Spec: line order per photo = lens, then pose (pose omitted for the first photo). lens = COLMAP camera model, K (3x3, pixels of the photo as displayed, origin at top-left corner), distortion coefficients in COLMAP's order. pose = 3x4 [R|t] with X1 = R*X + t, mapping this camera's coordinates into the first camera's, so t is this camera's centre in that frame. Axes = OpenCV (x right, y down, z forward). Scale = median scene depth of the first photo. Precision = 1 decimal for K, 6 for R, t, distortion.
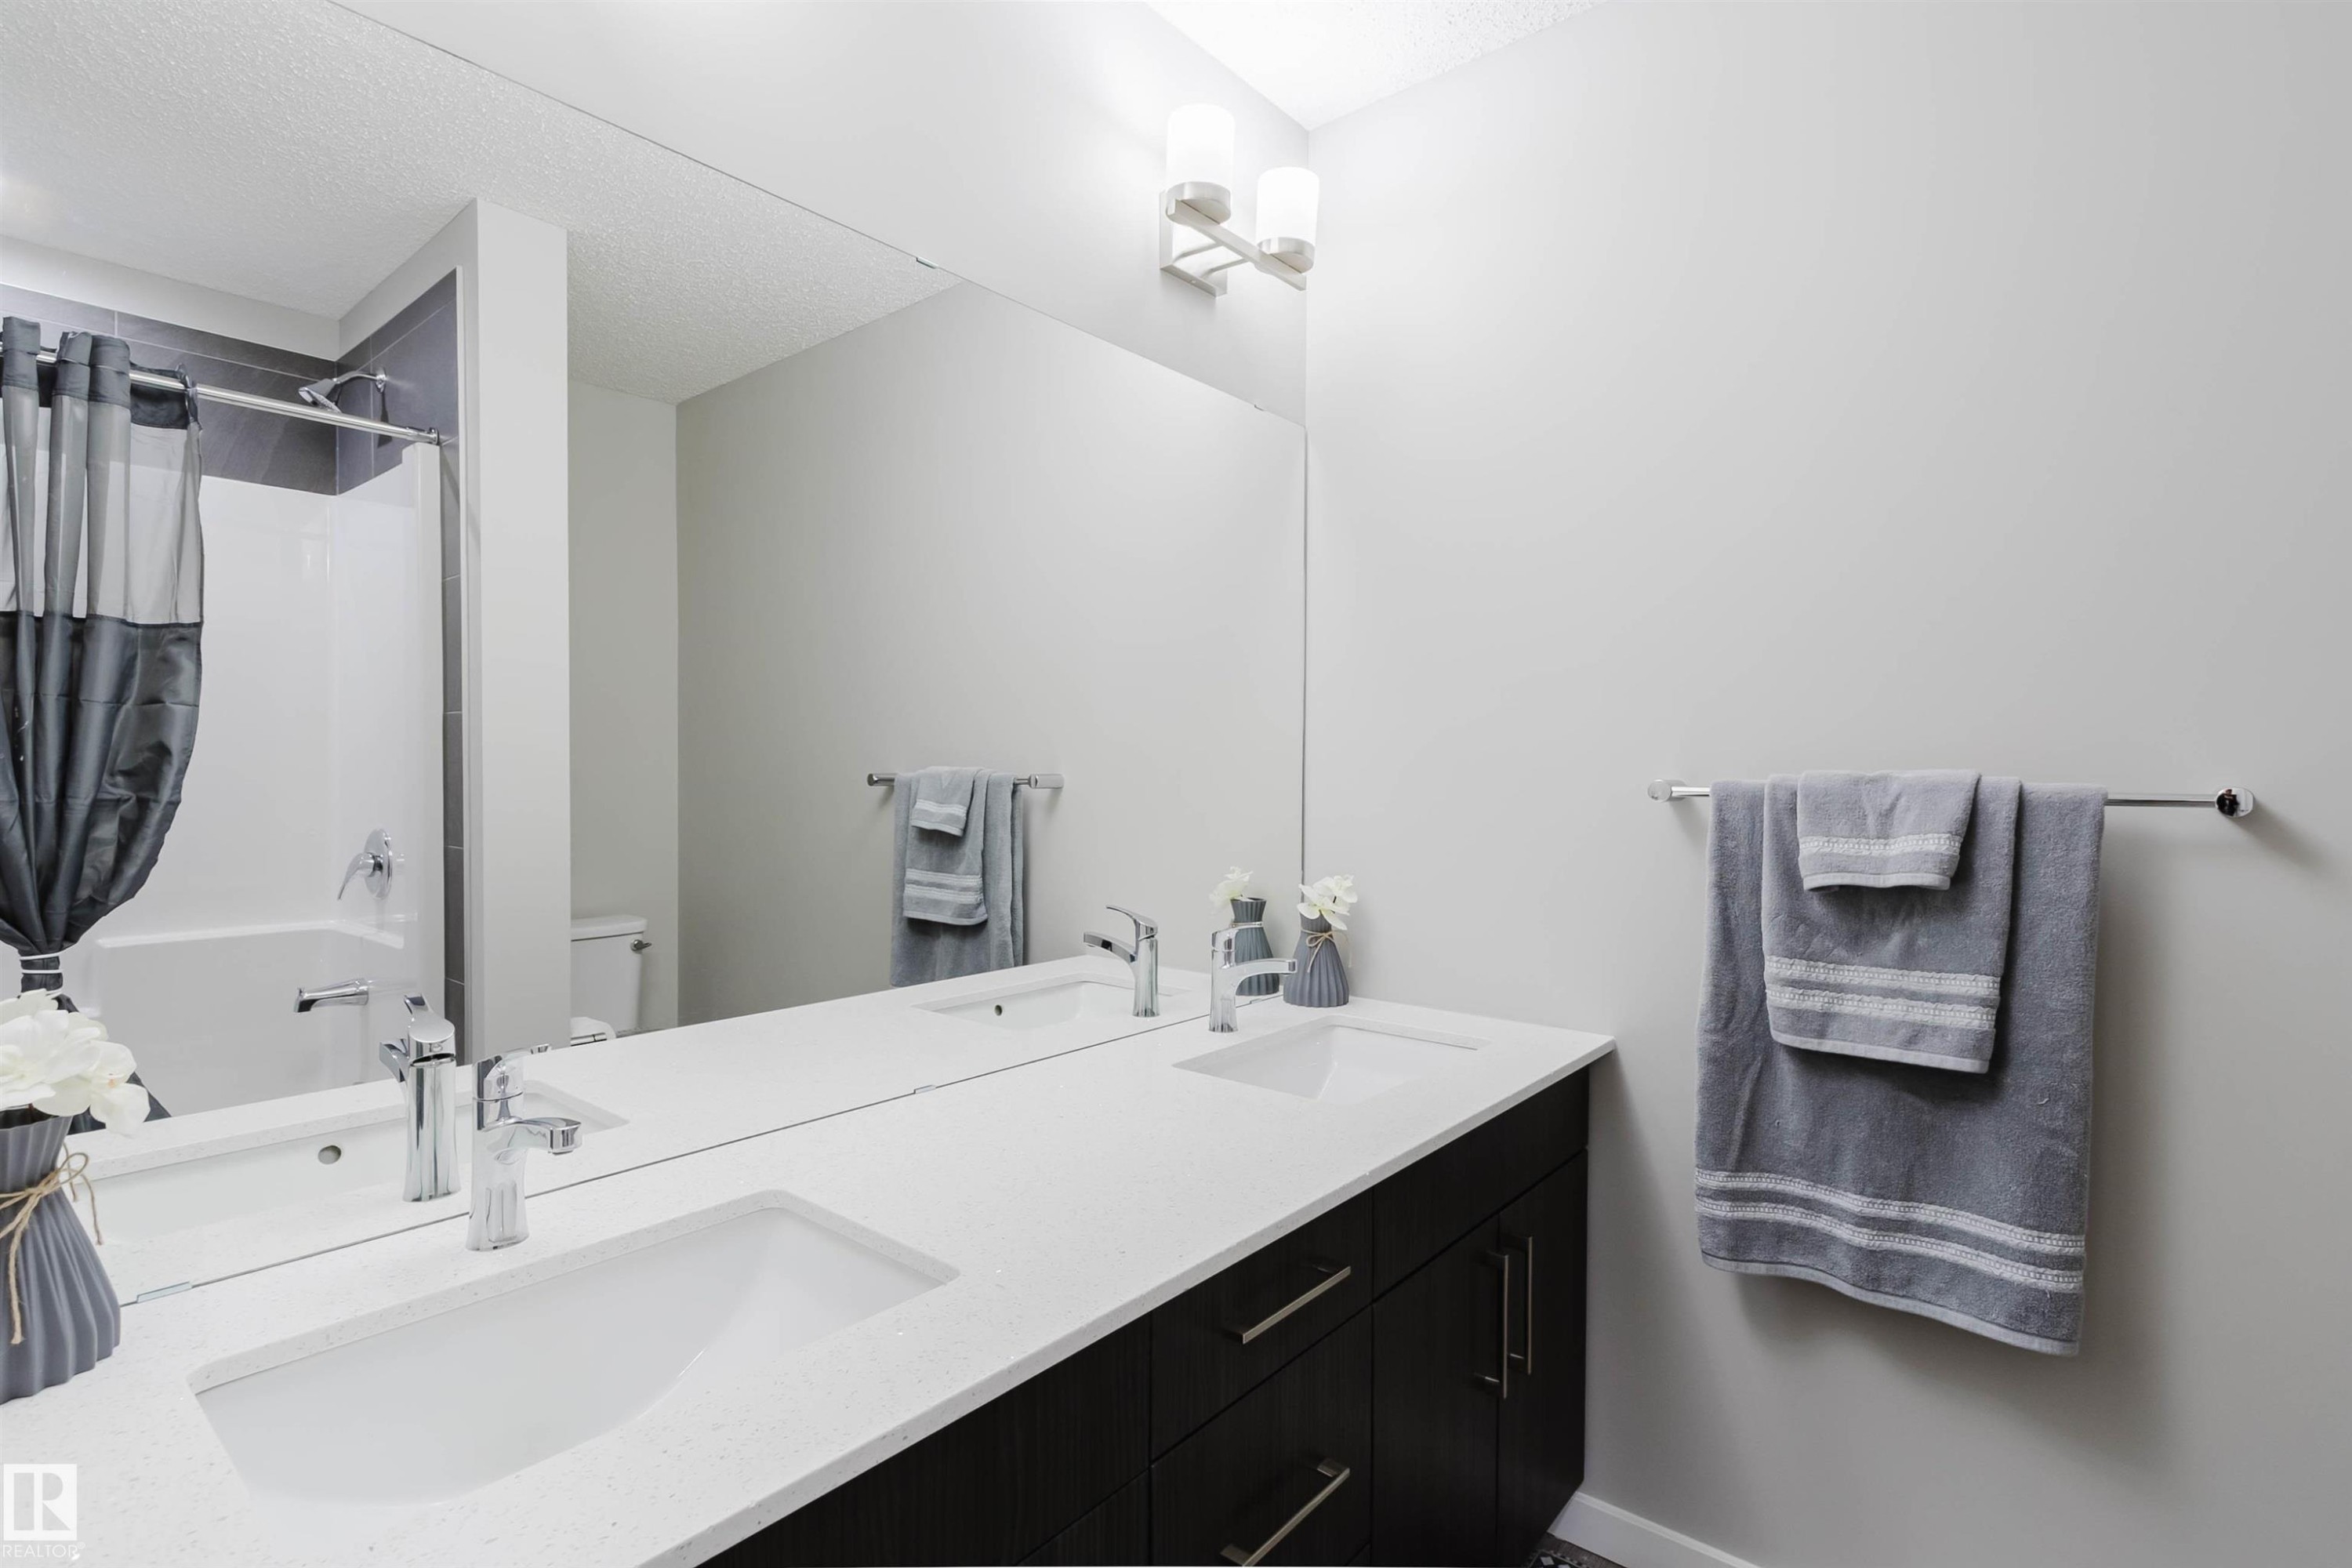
lens RADIAL K [[1125.8, 0, 1175.1], [0, 1125.8, 785.0], [0, 0, 1]] dist [0.003709, 0.001301]
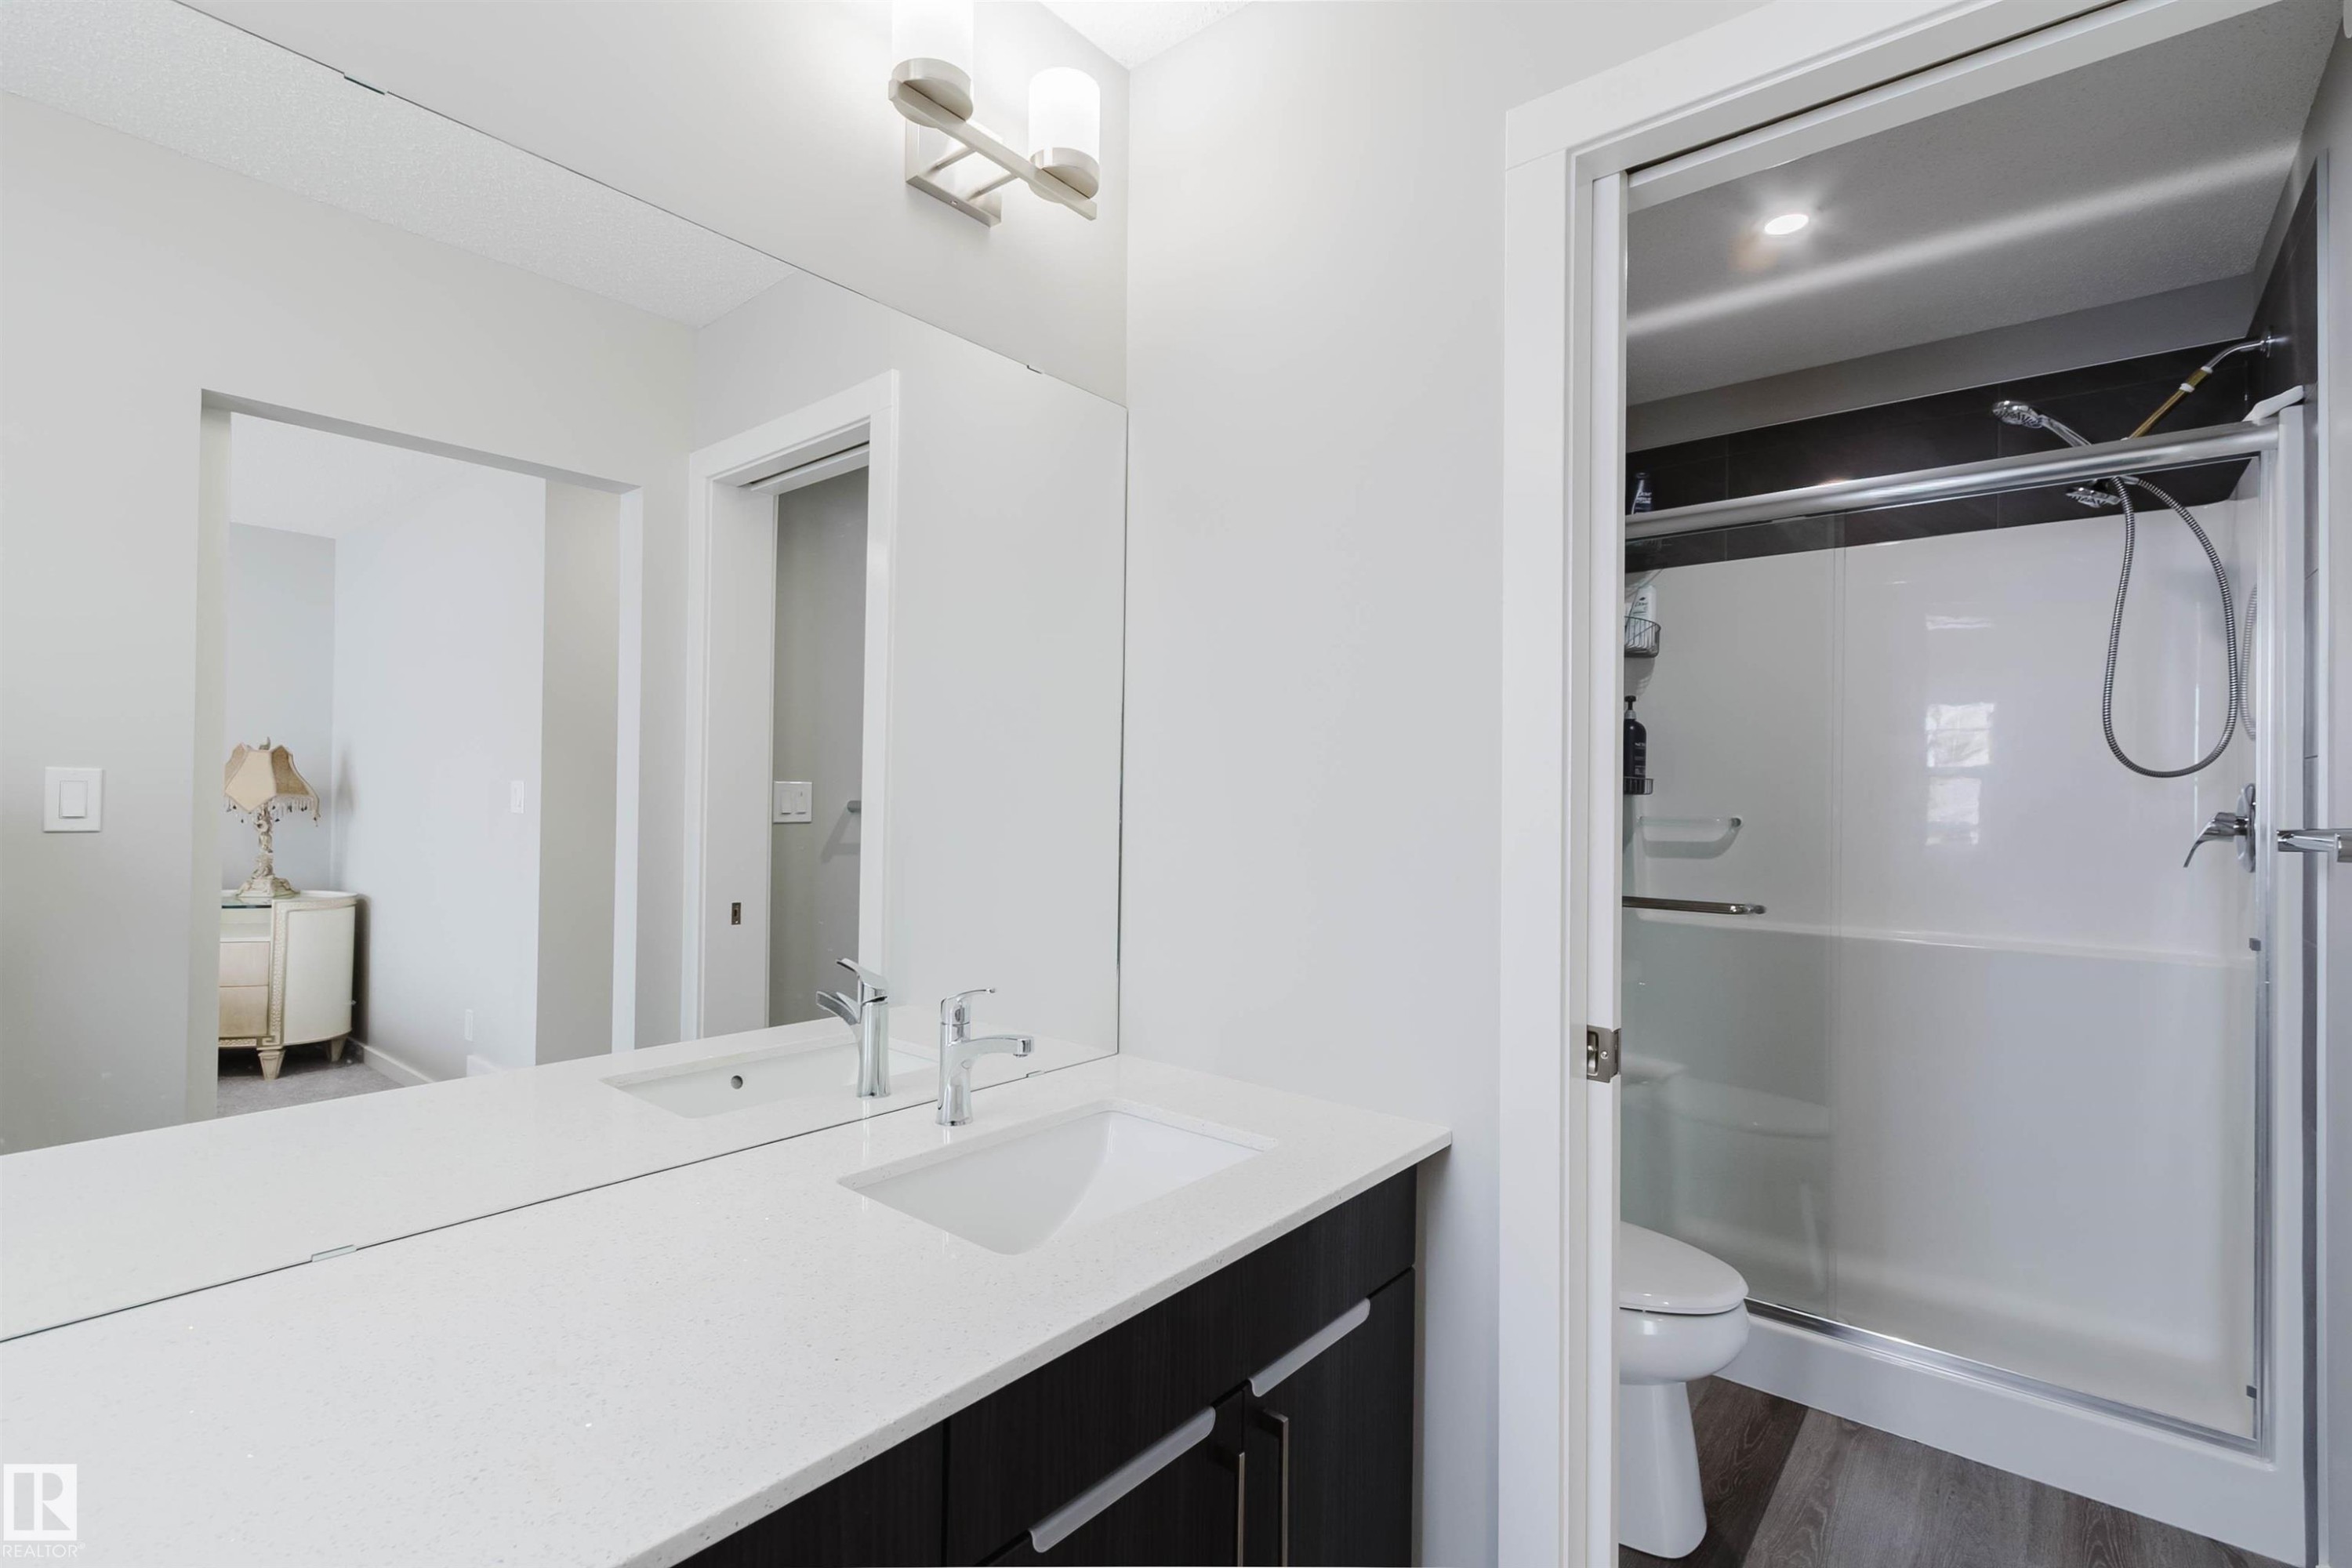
lens RADIAL K [[1087.0, 0, 1165.3], [0, 1087.0, 803.2], [0, 0, 1]] dist [0.008383, -0.001406]
pose [[0.999749, 0.021267, 0.007013, 0.232792], [-0.021203, 0.999734, -0.009088, -0.005917], [-0.007204, 0.008937, 0.999934, 0.276013]]
